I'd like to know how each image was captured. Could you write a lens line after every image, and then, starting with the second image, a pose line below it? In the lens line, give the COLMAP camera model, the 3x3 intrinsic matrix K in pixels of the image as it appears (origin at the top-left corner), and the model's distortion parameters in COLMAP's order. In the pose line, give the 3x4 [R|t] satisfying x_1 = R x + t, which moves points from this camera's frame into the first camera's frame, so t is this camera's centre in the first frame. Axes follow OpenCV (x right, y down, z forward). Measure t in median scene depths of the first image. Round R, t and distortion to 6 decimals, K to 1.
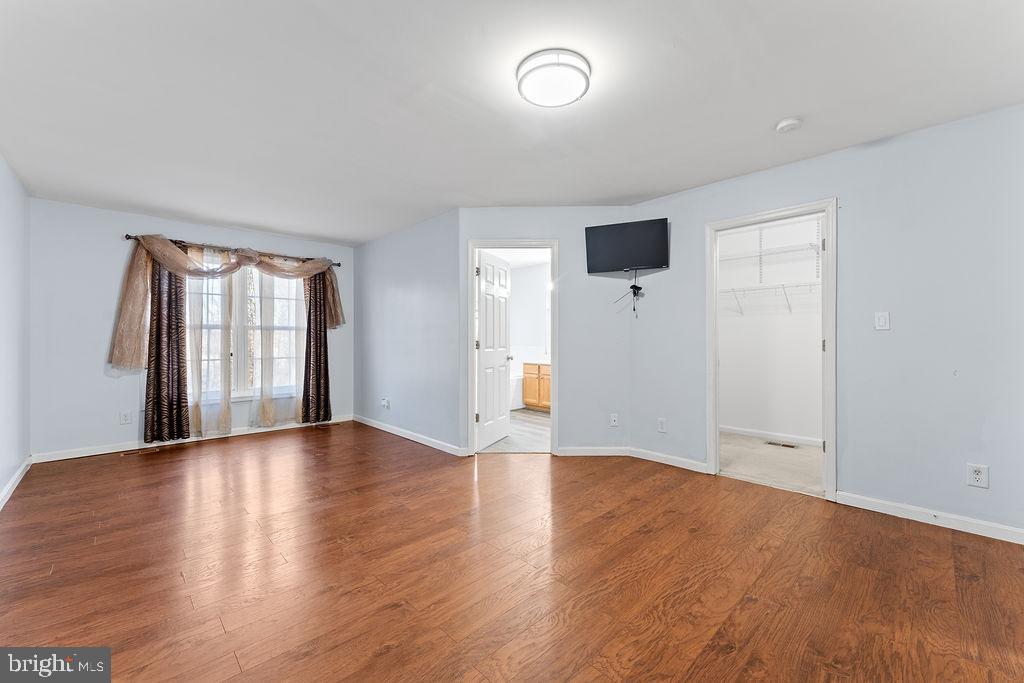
lens RADIAL K [[415.9, 0, 512.0], [0, 415.9, 341.5], [0, 0, 1]] dist [0.000269, -0.000592]
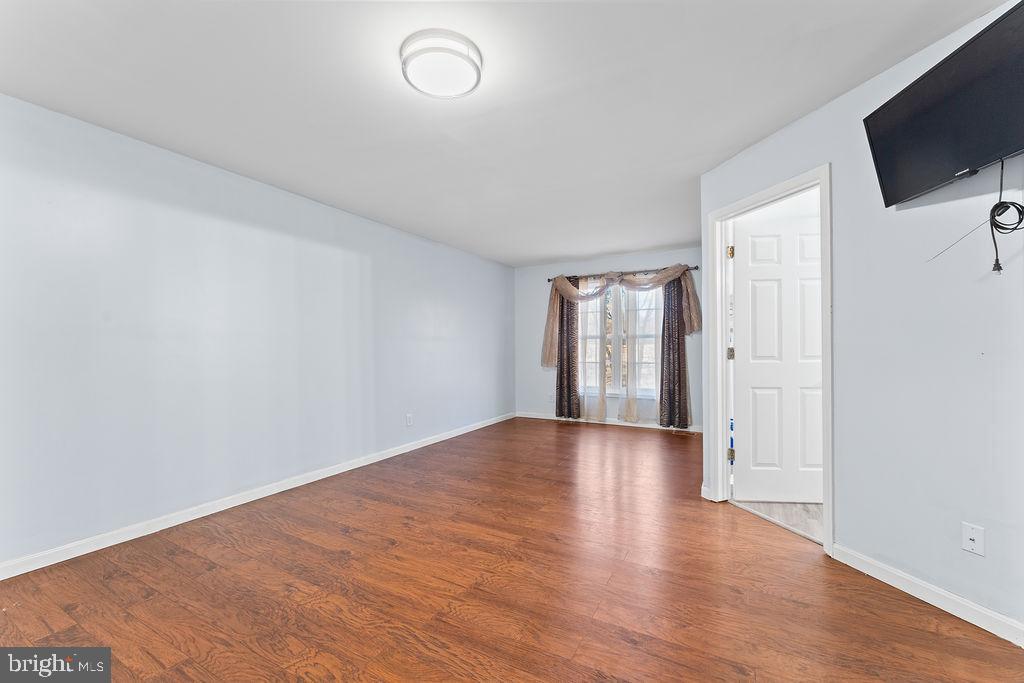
lens RADIAL K [[412.3, 0, 510.3], [0, 412.3, 344.9], [0, 0, 1]] dist [0.001957, -0.000097]
pose [[0.289372, -0.007291, -0.957189, 0.452181], [0.002470, 0.999973, -0.006870, -0.002402], [0.957214, -0.000376, 0.289382, 0.389419]]
